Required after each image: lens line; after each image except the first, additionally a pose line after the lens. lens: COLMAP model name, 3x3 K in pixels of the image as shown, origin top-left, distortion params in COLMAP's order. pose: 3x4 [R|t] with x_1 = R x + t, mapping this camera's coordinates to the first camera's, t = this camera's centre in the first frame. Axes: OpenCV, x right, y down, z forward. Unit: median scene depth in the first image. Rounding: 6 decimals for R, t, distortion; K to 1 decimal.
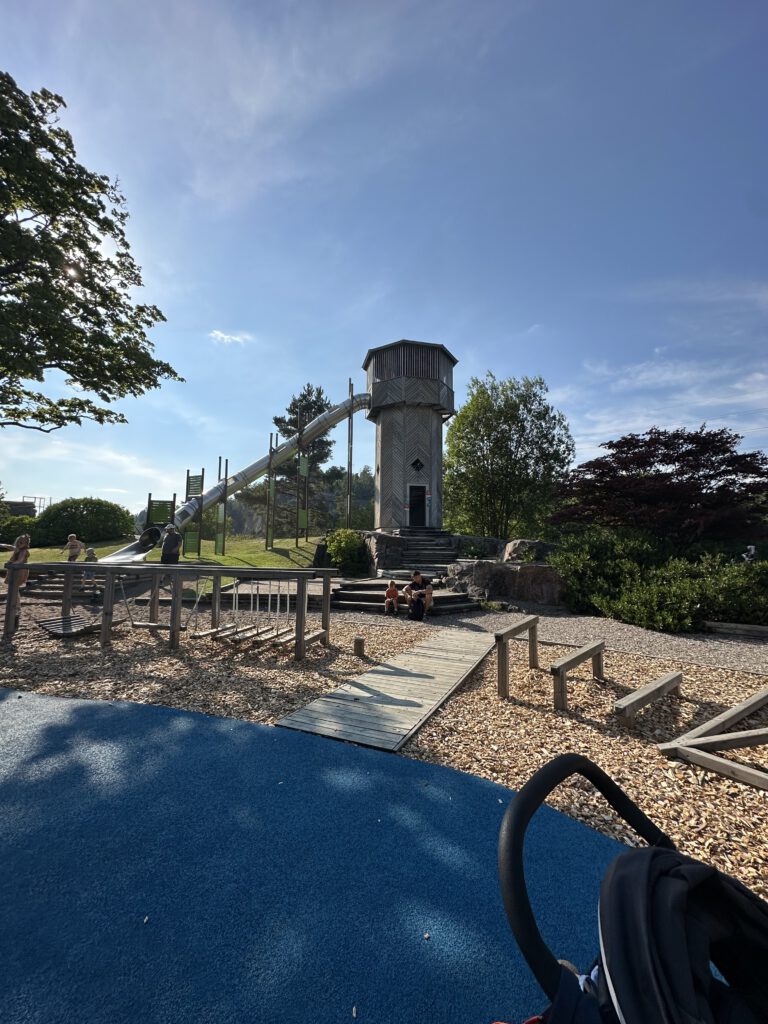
lens RADIAL K [[407.4, 0, 384.0], [0, 407.4, 512.0], [0, 0, 1]] dist [0.000296, 0.000107]
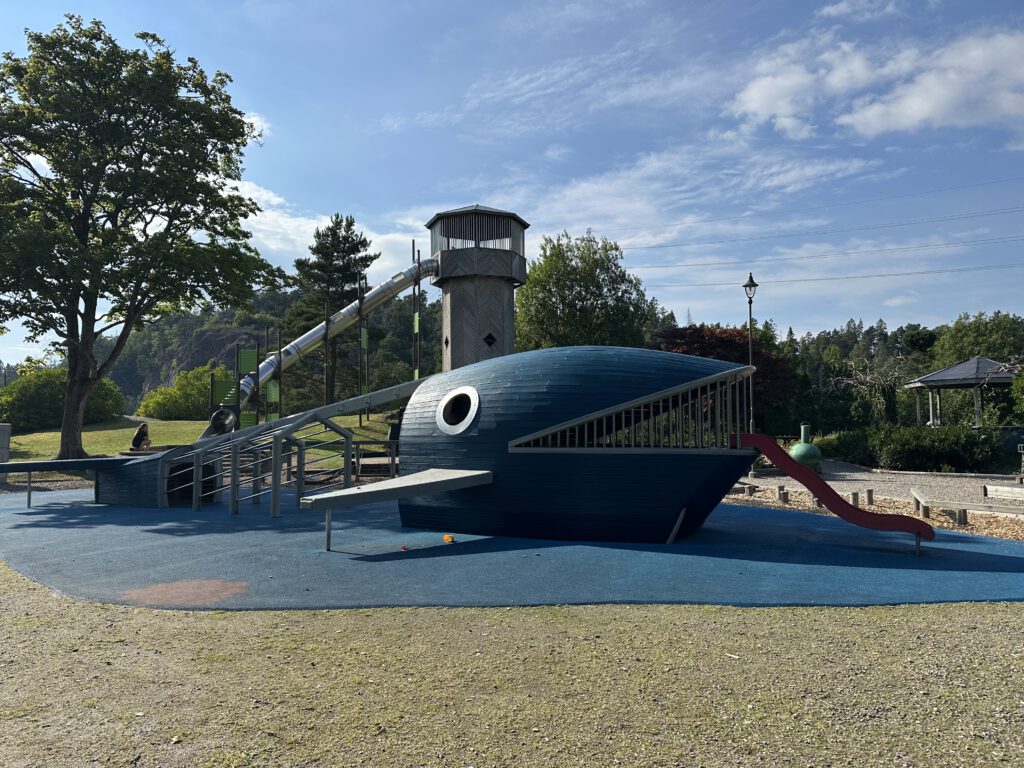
lens RADIAL K [[719.3, 0, 512.0], [0, 719.3, 384.0], [0, 0, 1]] dist [-0.003704, -0.002383]
pose [[0.987400, -0.002943, 0.158217, -0.134600], [-0.000749, 0.999729, 0.023274, -0.047619], [-0.158243, -0.023099, 0.987130, -0.695715]]
